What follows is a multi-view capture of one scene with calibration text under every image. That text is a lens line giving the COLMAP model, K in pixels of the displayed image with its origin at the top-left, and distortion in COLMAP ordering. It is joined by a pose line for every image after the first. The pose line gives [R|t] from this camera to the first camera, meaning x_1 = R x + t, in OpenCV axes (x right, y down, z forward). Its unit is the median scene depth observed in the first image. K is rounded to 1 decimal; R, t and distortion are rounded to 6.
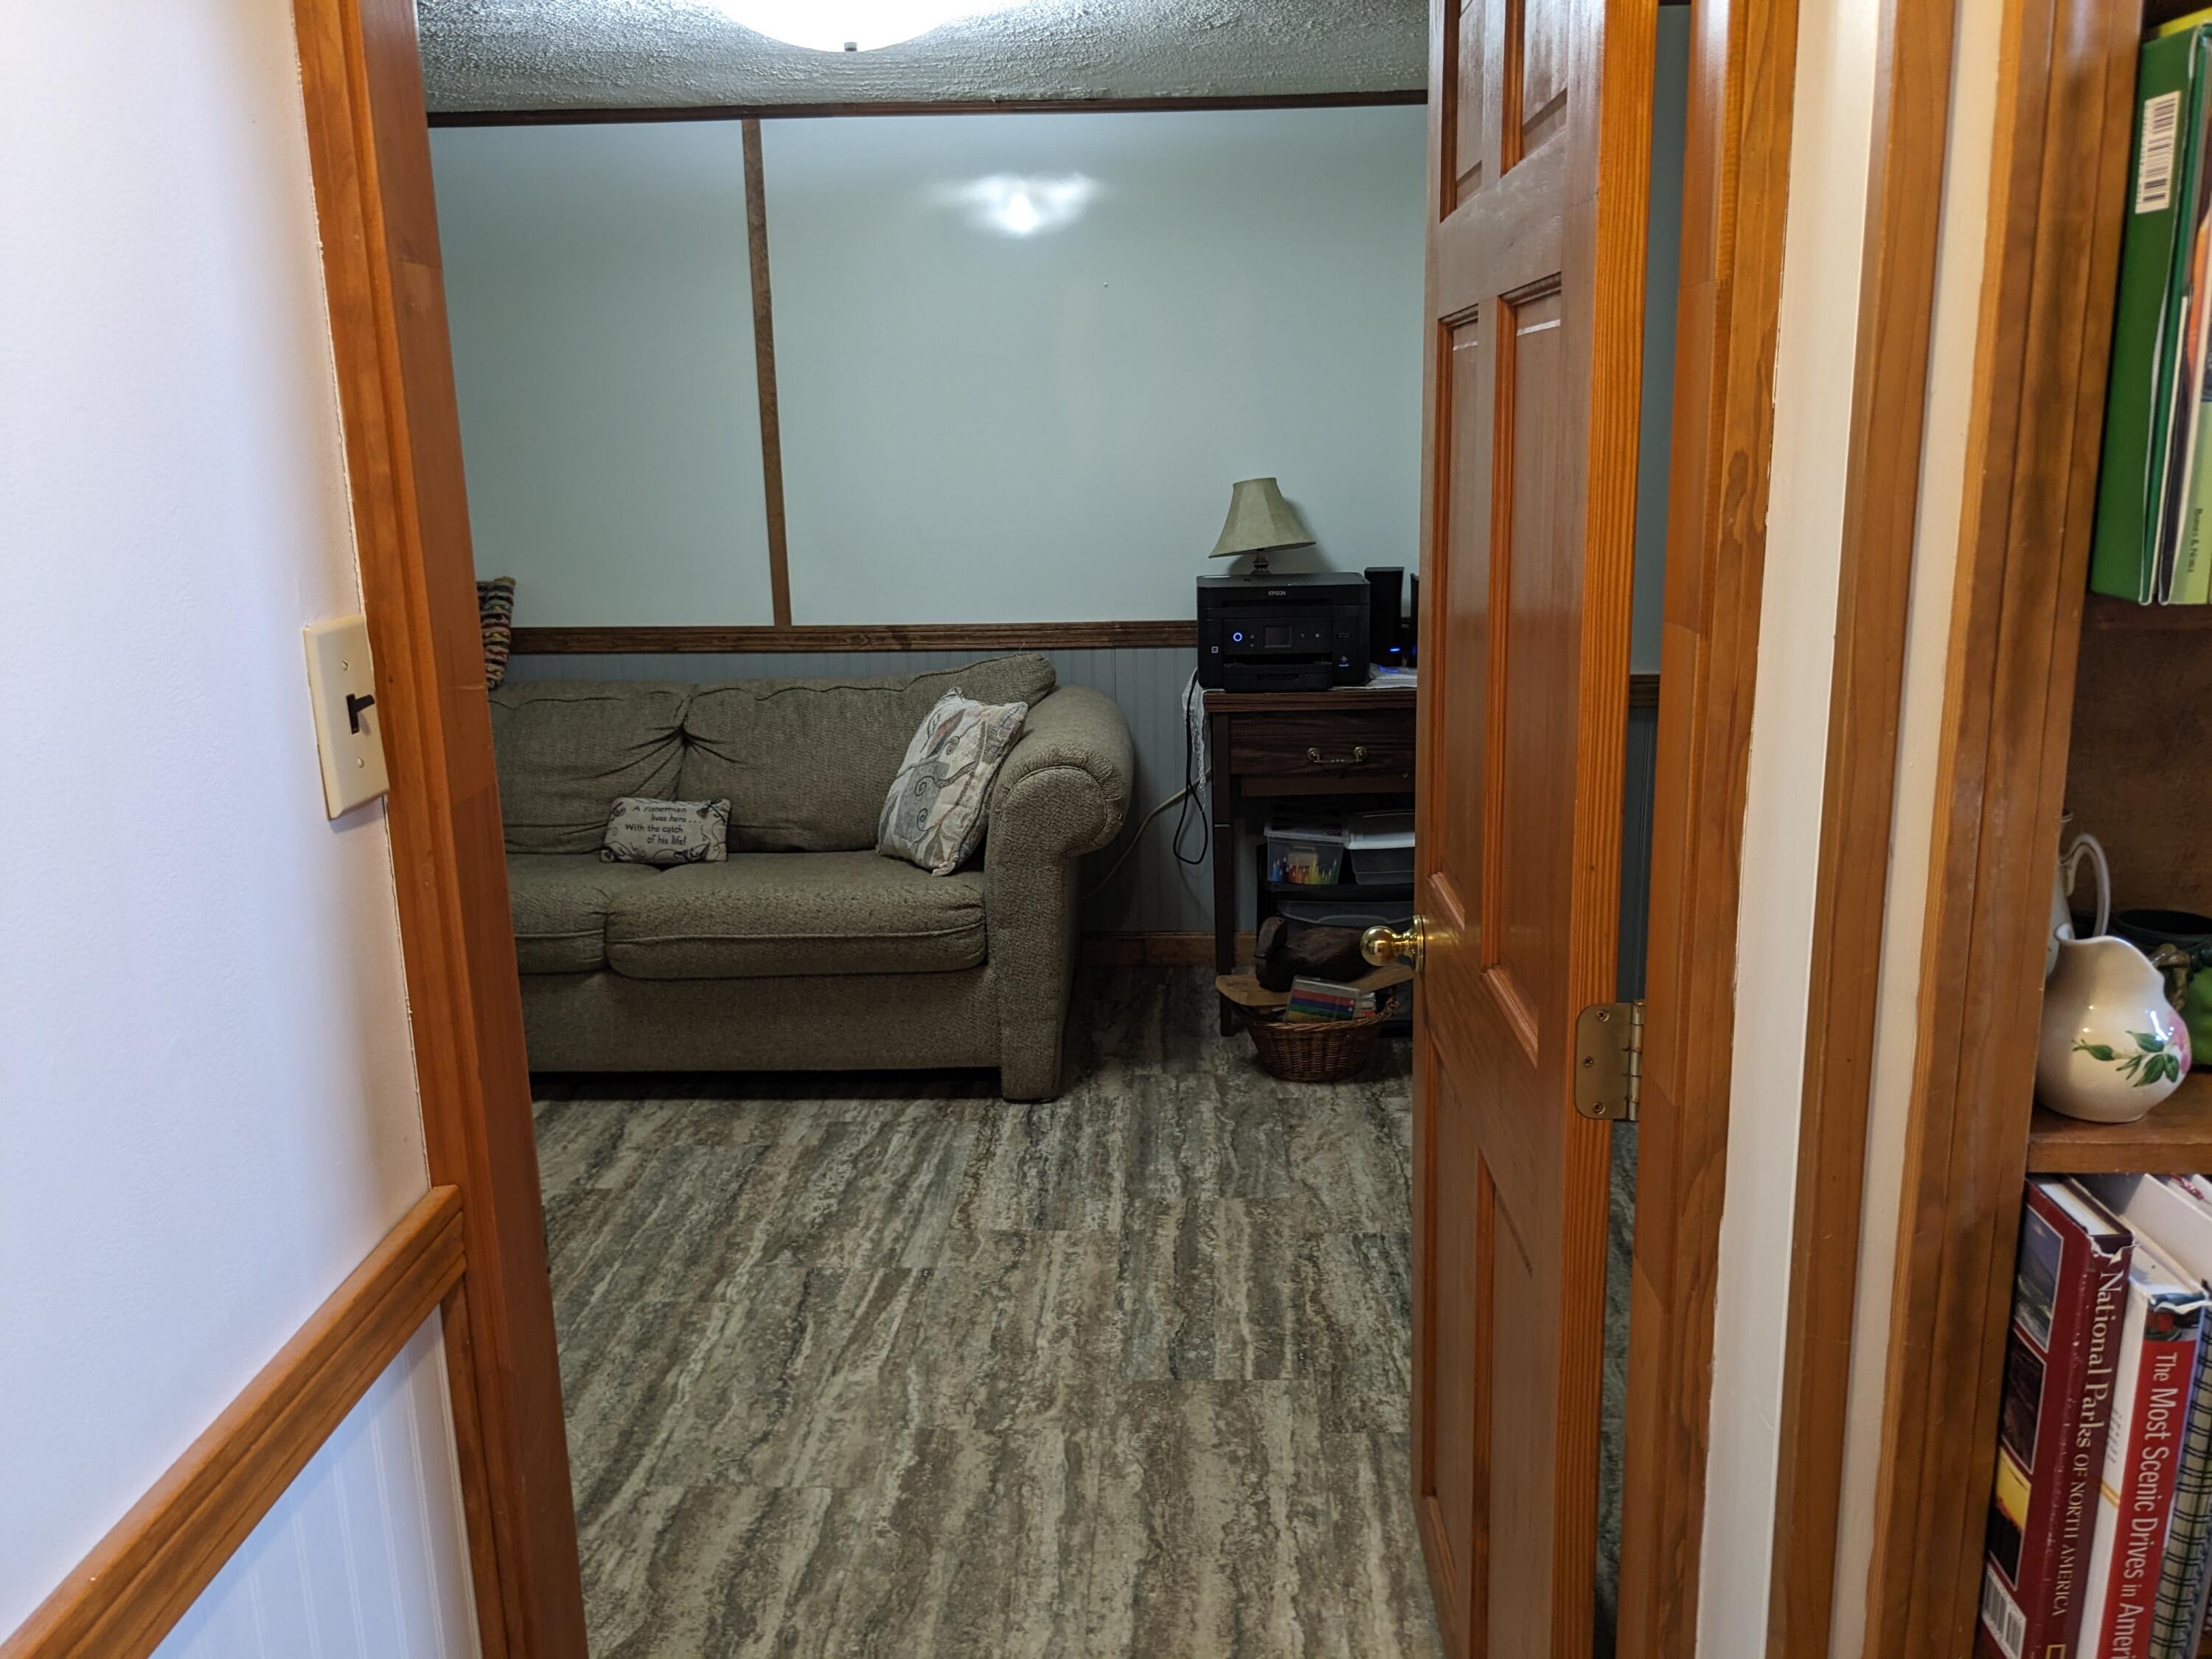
lens RADIAL K [[1724.6, 0, 1122.3], [0, 1724.6, 841.8], [0, 0, 1]] dist [-0.002986, -0.014784]
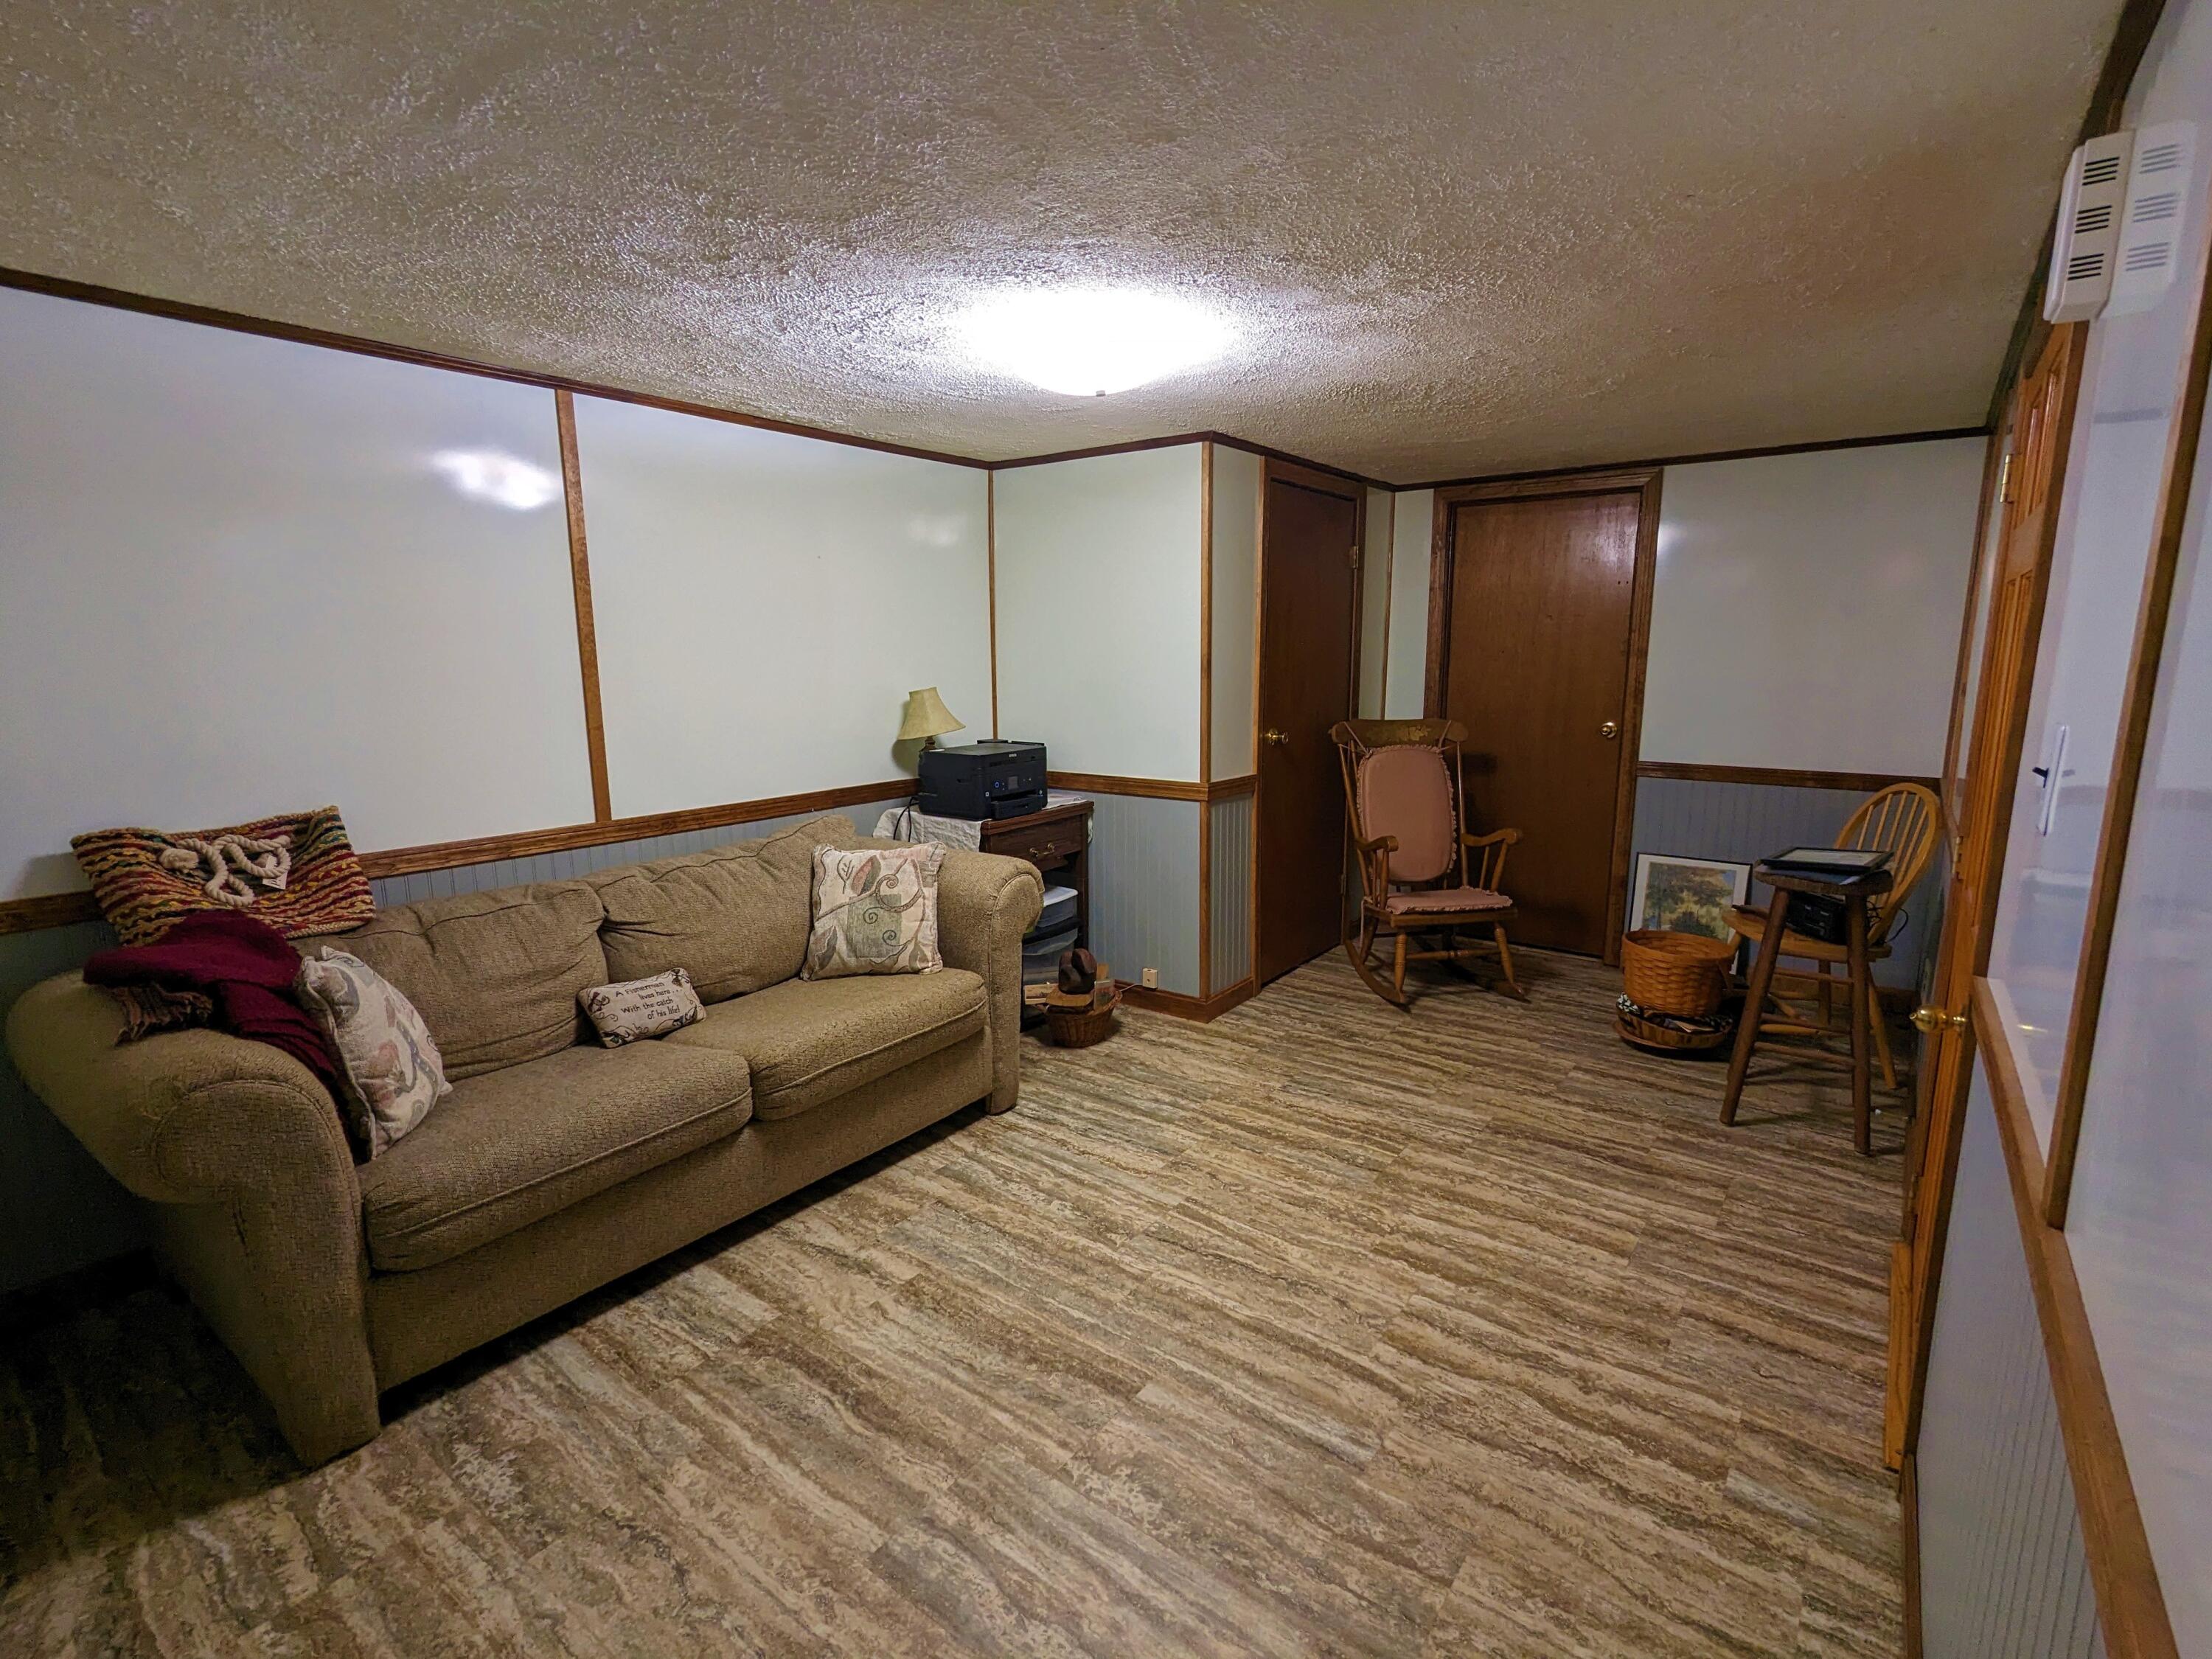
lens RADIAL K [[1055.9, 0, 1107.2], [0, 1055.9, 821.3], [0, 0, 1]] dist [0.008649, -0.000562]
pose [[0.574257, -0.122651, 0.809435, -0.749226], [0.193948, 0.980950, 0.011042, -0.087122], [-0.795369, 0.150647, 0.587105, 0.401496]]
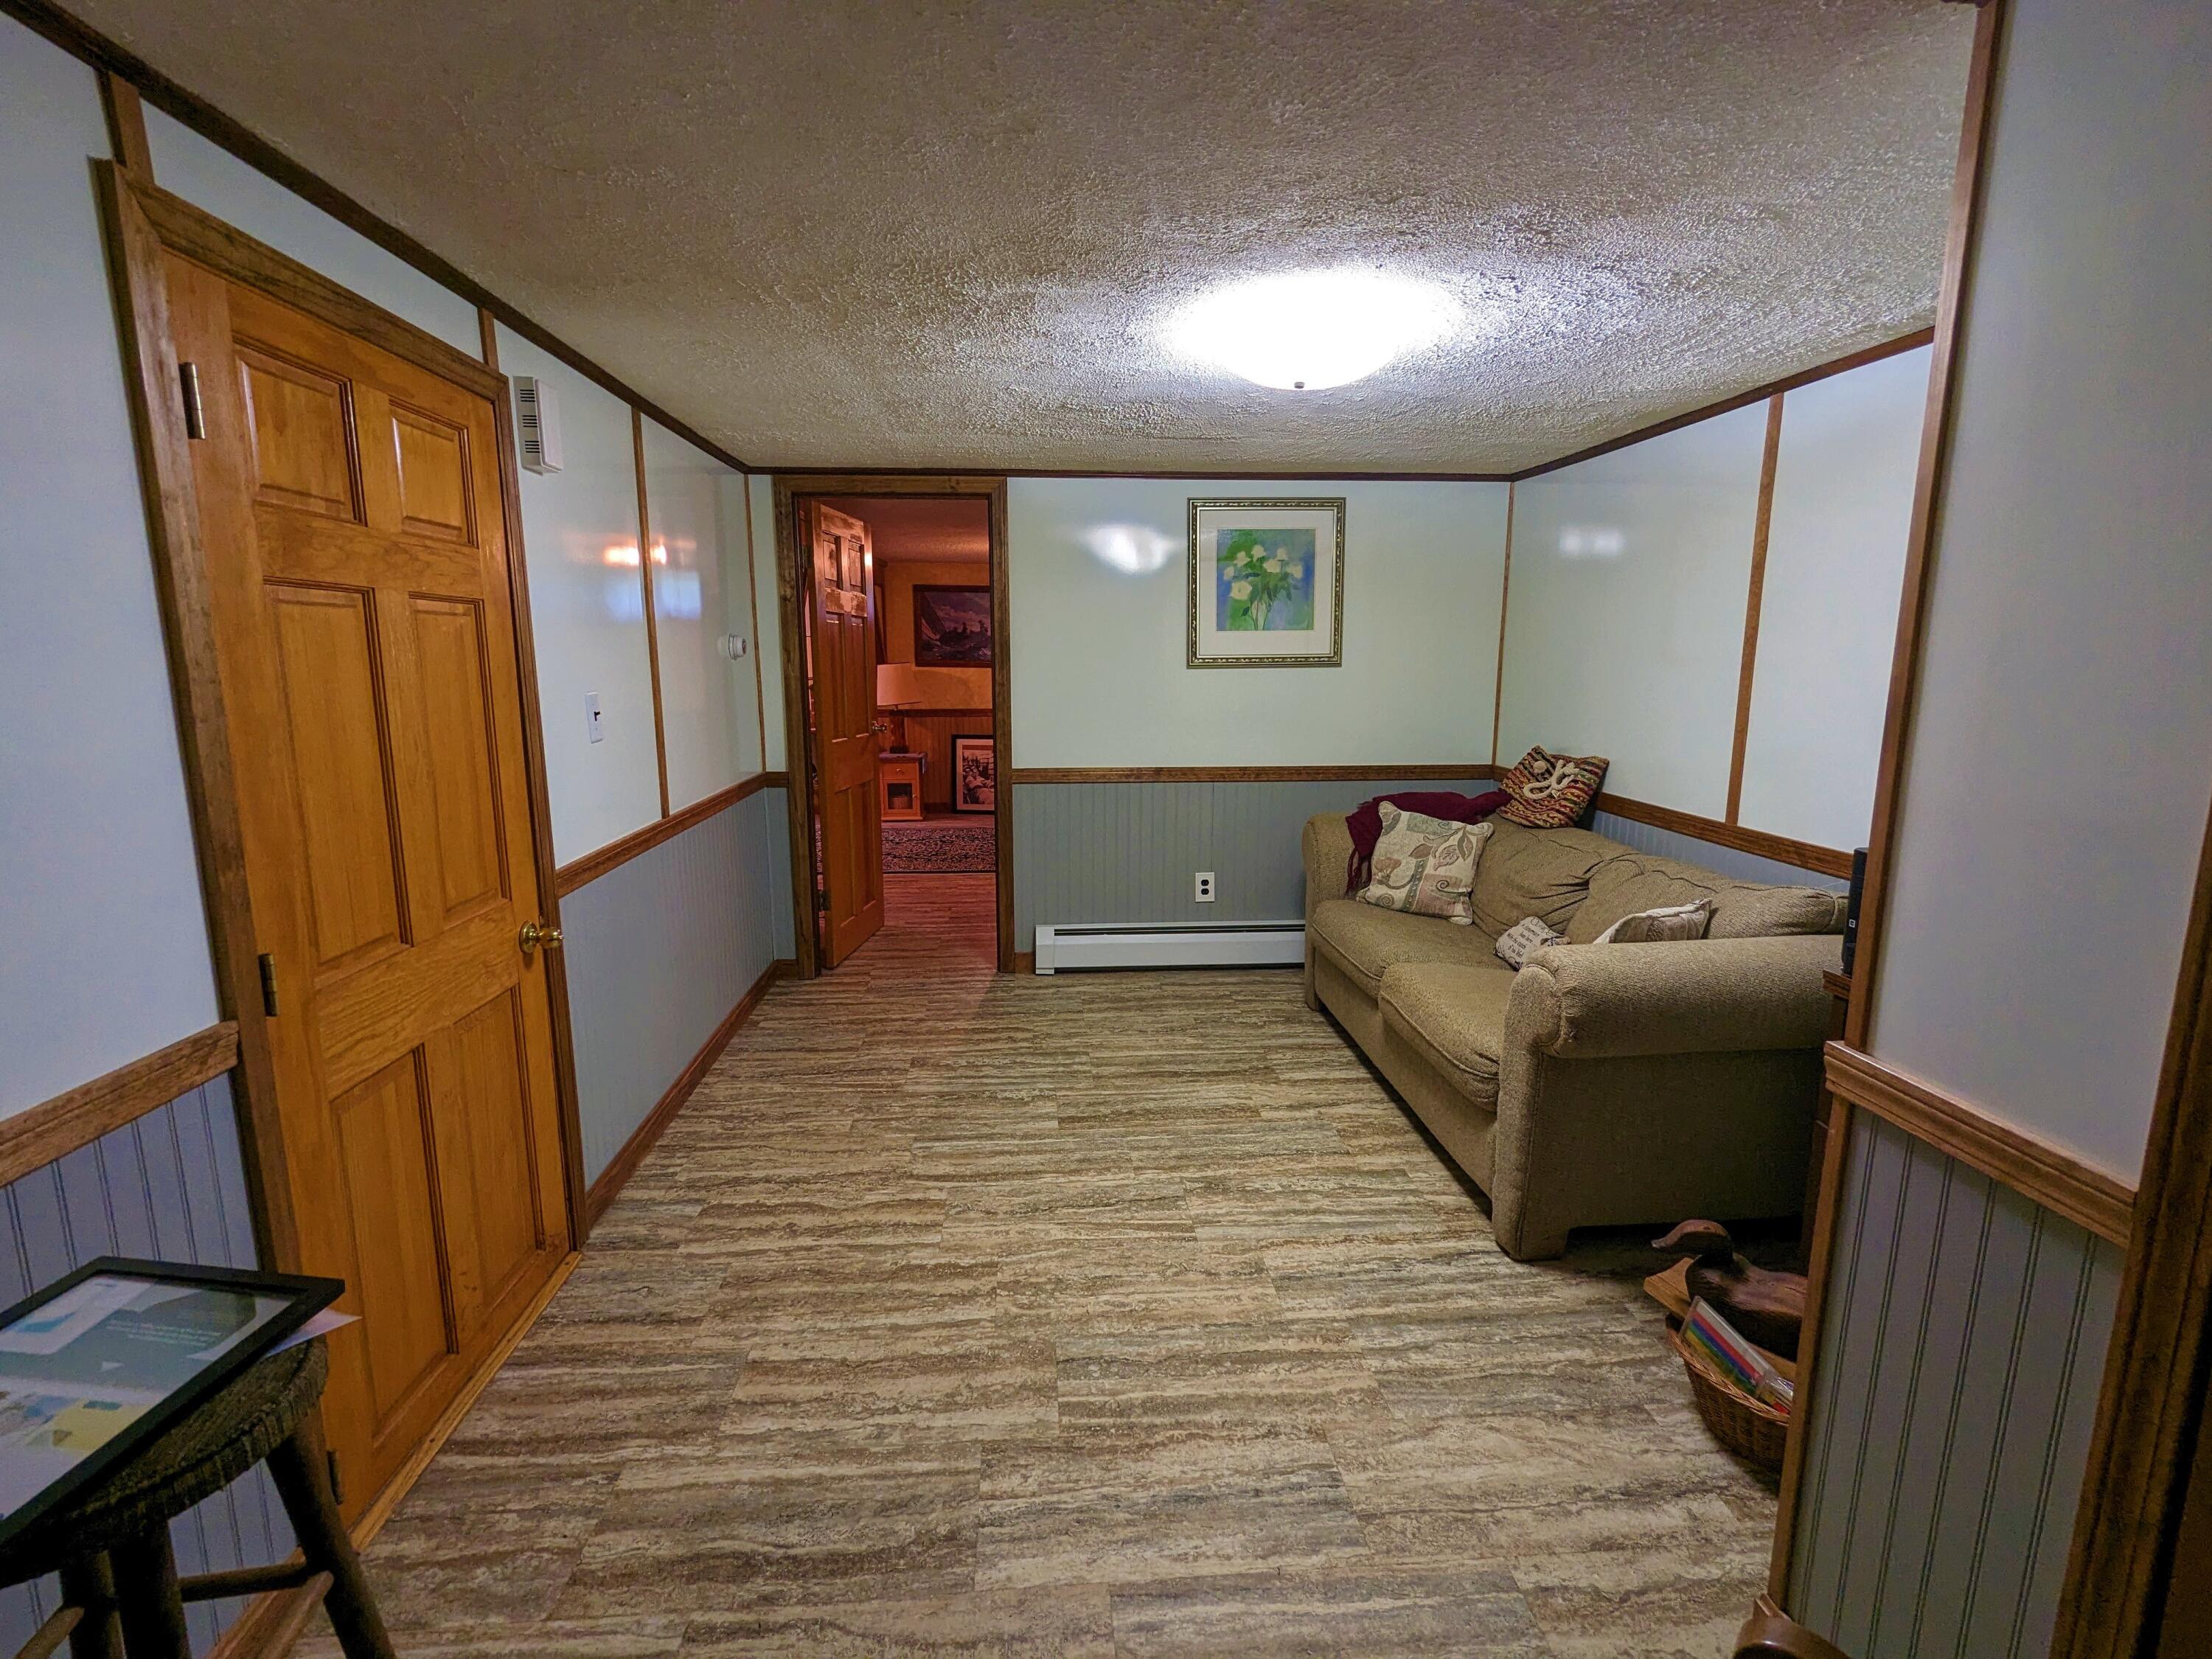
lens RADIAL K [[1055.9, 0, 1117.0], [0, 1055.9, 828.8], [0, 0, 1]] dist [0.008649, -0.000562]
pose [[0.117564, 0.181750, -0.976292, 0.583856], [-0.240600, 0.959032, 0.149564, -0.167407], [0.963478, 0.217313, 0.156477, 0.631756]]
